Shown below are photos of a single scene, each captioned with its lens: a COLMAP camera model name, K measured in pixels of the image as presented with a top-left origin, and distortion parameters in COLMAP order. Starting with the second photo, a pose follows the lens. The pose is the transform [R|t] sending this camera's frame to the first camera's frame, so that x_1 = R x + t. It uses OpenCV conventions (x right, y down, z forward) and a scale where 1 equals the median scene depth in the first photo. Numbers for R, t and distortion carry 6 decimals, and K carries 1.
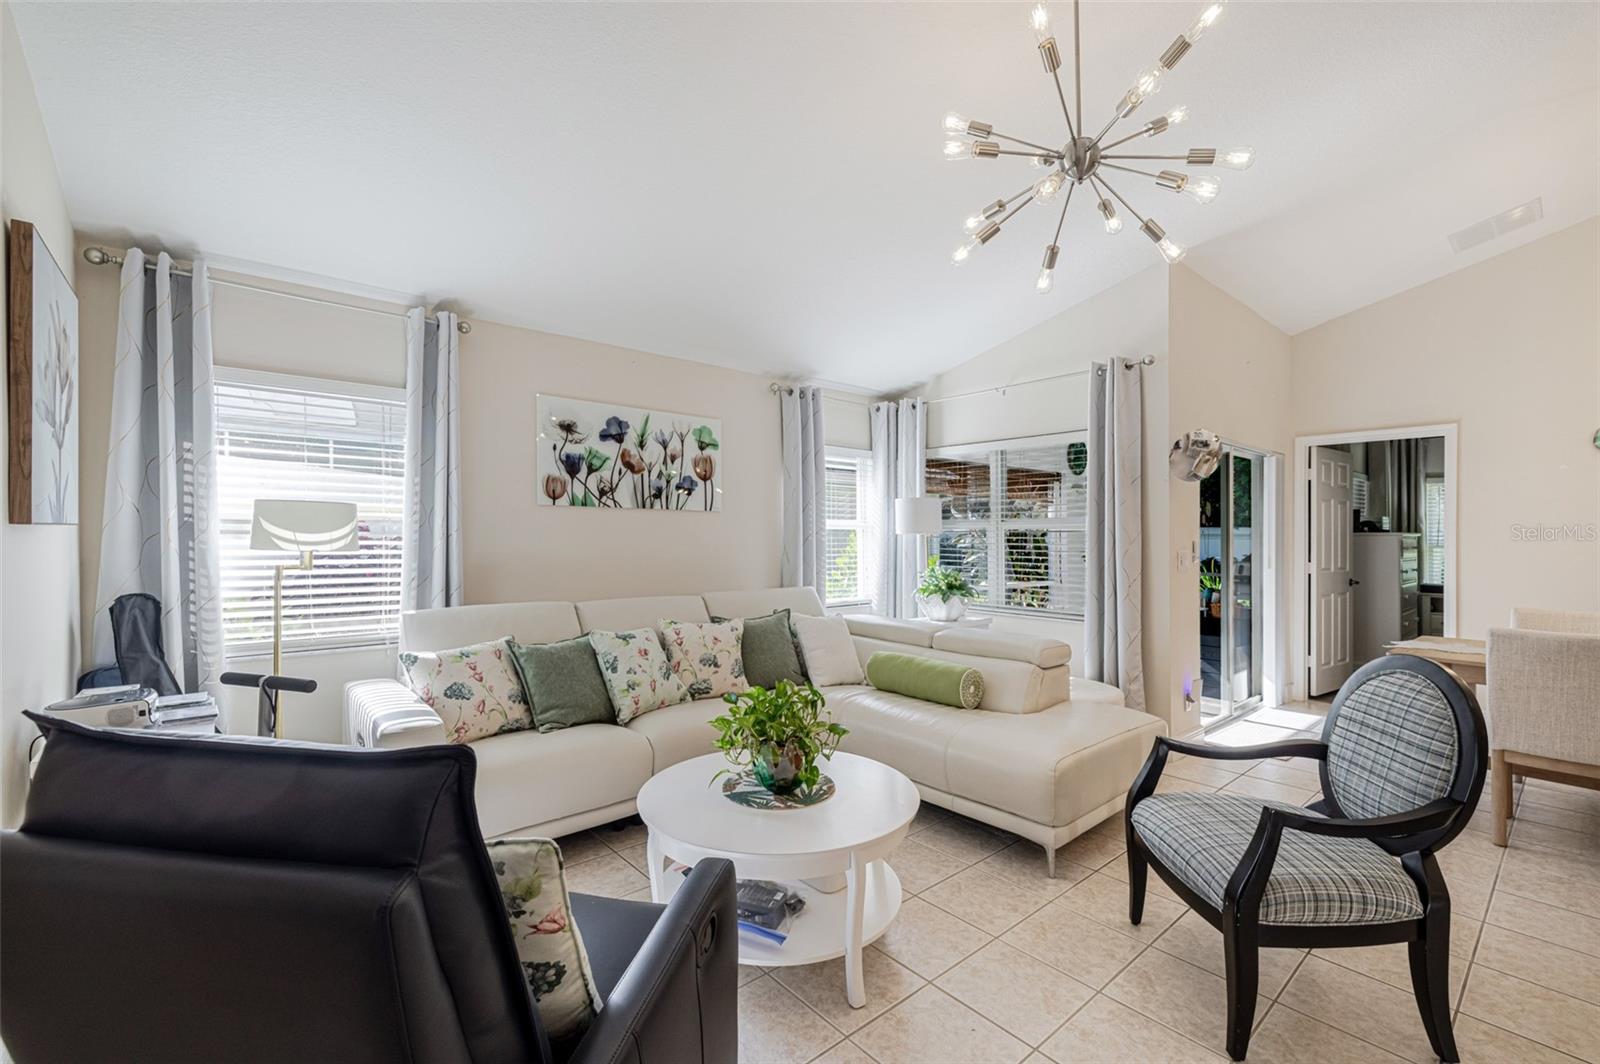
lens RADIAL K [[678.7, 0, 791.4], [0, 678.7, 531.6], [0, 0, 1]] dist [-0.000099, 0.000770]
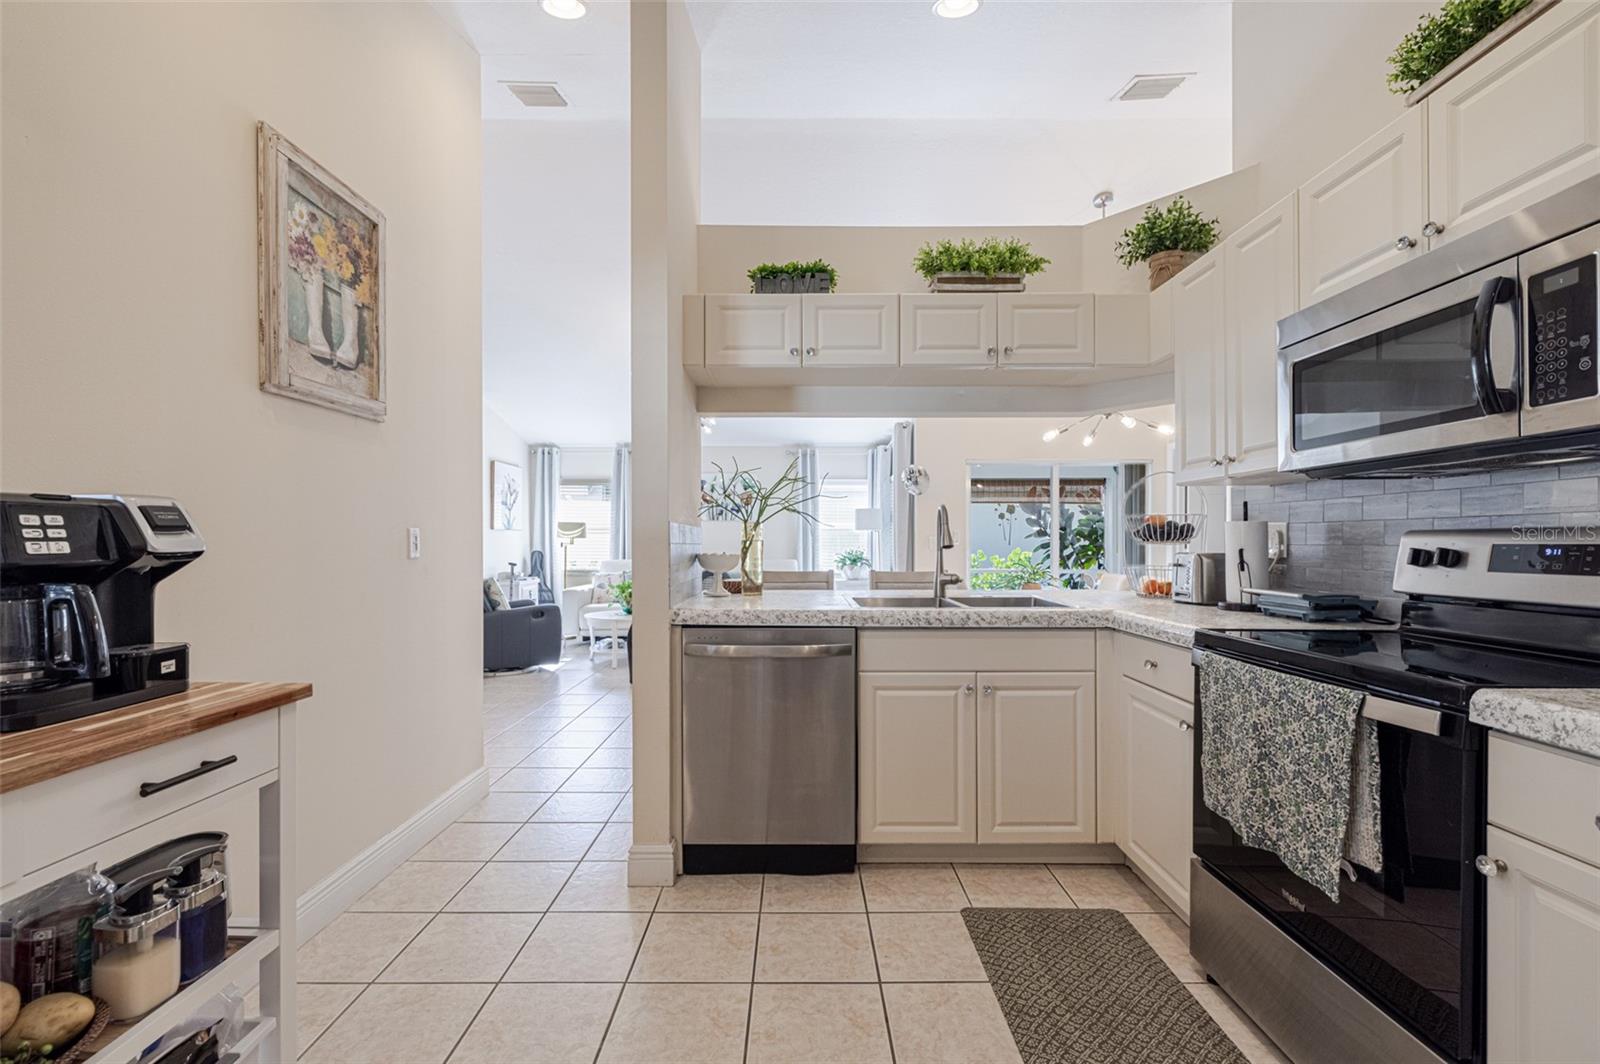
lens RADIAL K [[678.7, 0, 787.1], [0, 678.7, 544.0], [0, 0, 1]] dist [-0.000099, 0.000770]
pose [[0.753017, -0.005353, -0.657979, 1.389247], [0.007948, 0.999968, 0.000961, 0.041435], [0.657953, -0.005953, 0.753035, -0.457980]]
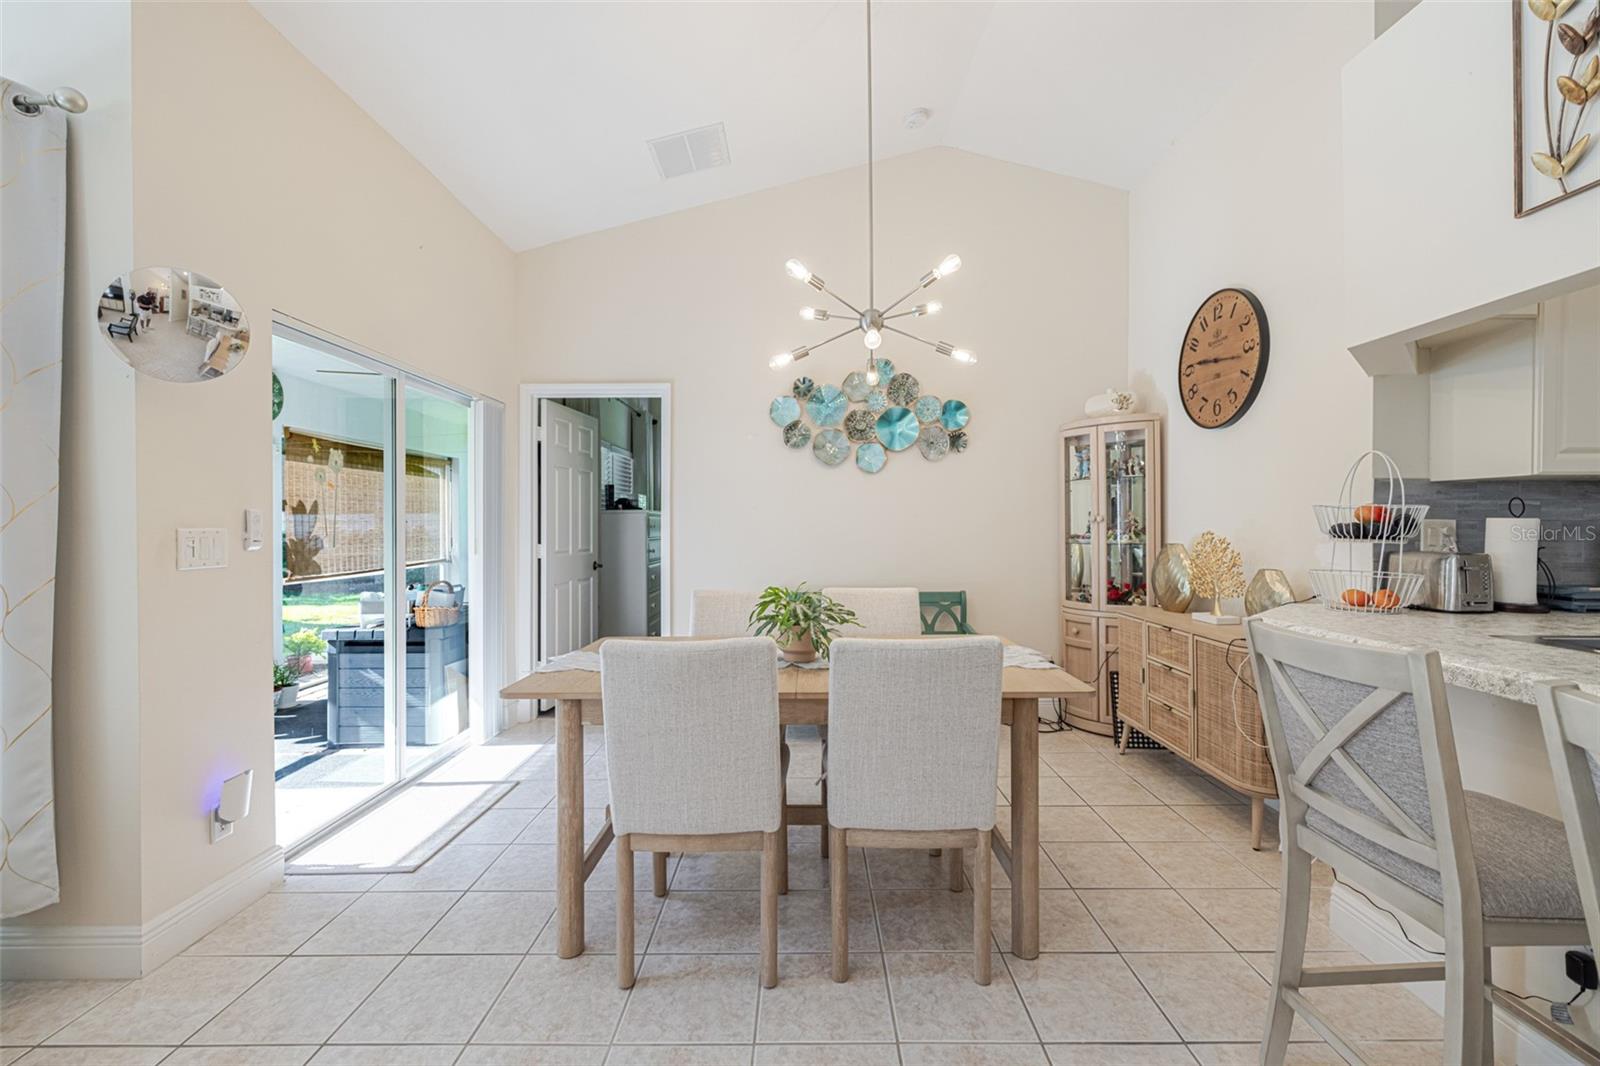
lens RADIAL K [[678.7, 0, 804.9], [0, 678.7, 534.6], [0, 0, 1]] dist [-0.000099, 0.000770]
pose [[0.646530, -0.019636, 0.762636, 0.481179], [0.004334, 0.999747, 0.022068, 0.023629], [-0.762876, -0.010963, 0.646452, 0.335476]]
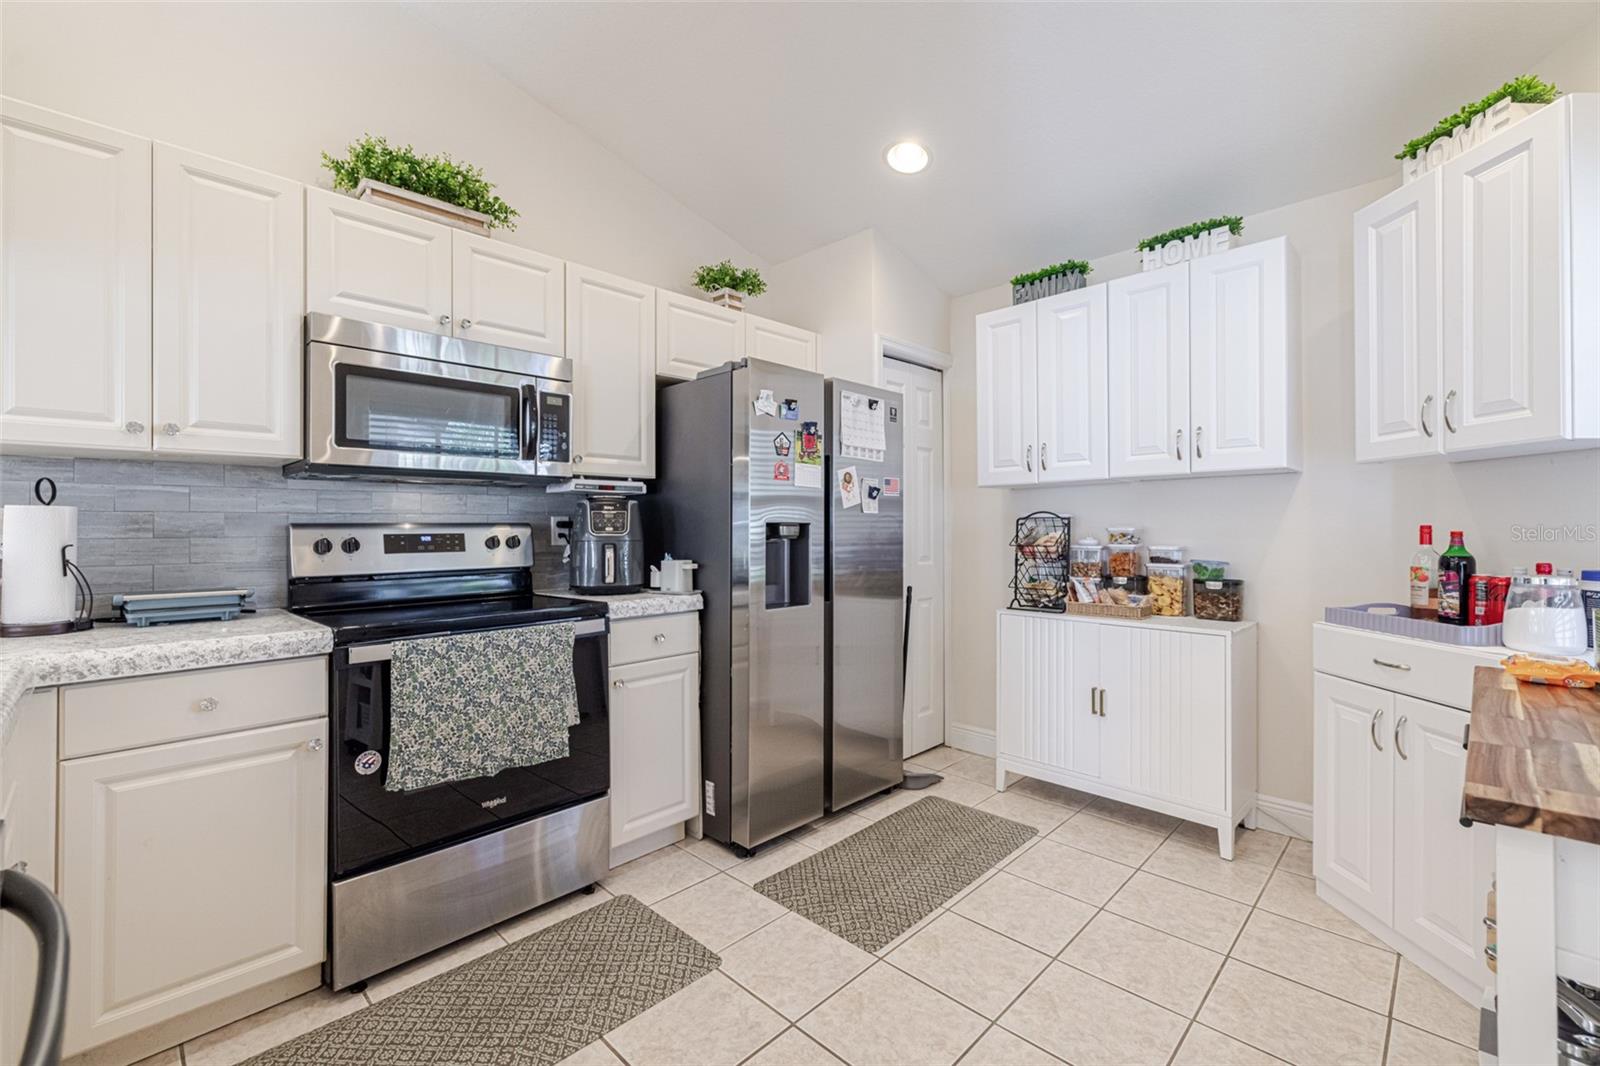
lens RADIAL K [[678.7, 0, 809.9], [0, 678.7, 528.3], [0, 0, 1]] dist [-0.000099, 0.000770]
pose [[-0.103836, -0.005978, 0.994576, 0.838990], [0.002413, 0.999977, 0.006262, 0.037528], [-0.994591, 0.003050, -0.103819, -0.173701]]
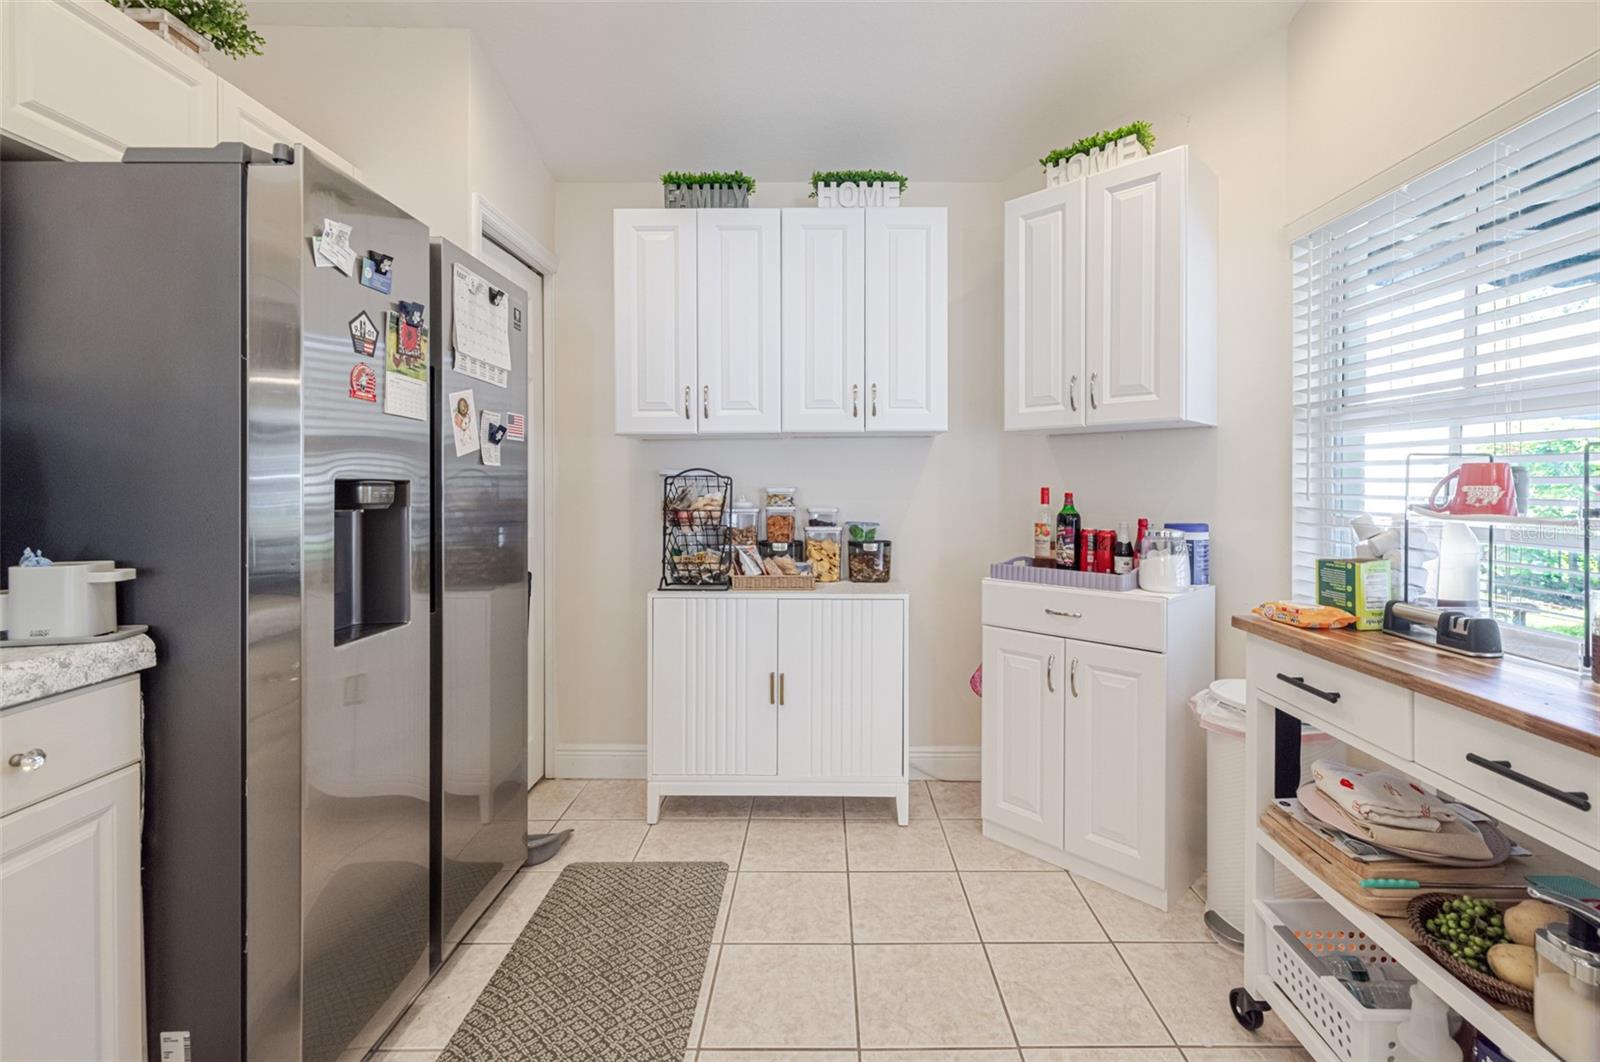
lens RADIAL K [[678.7, 0, 799.0], [0, 678.7, 490.2], [0, 0, 1]] dist [-0.000099, 0.000770]
pose [[-0.768170, -0.012598, 0.640122, 1.092886], [-0.006297, 0.999907, 0.012121, 0.036064], [-0.640215, 0.005280, -0.768178, -0.090081]]
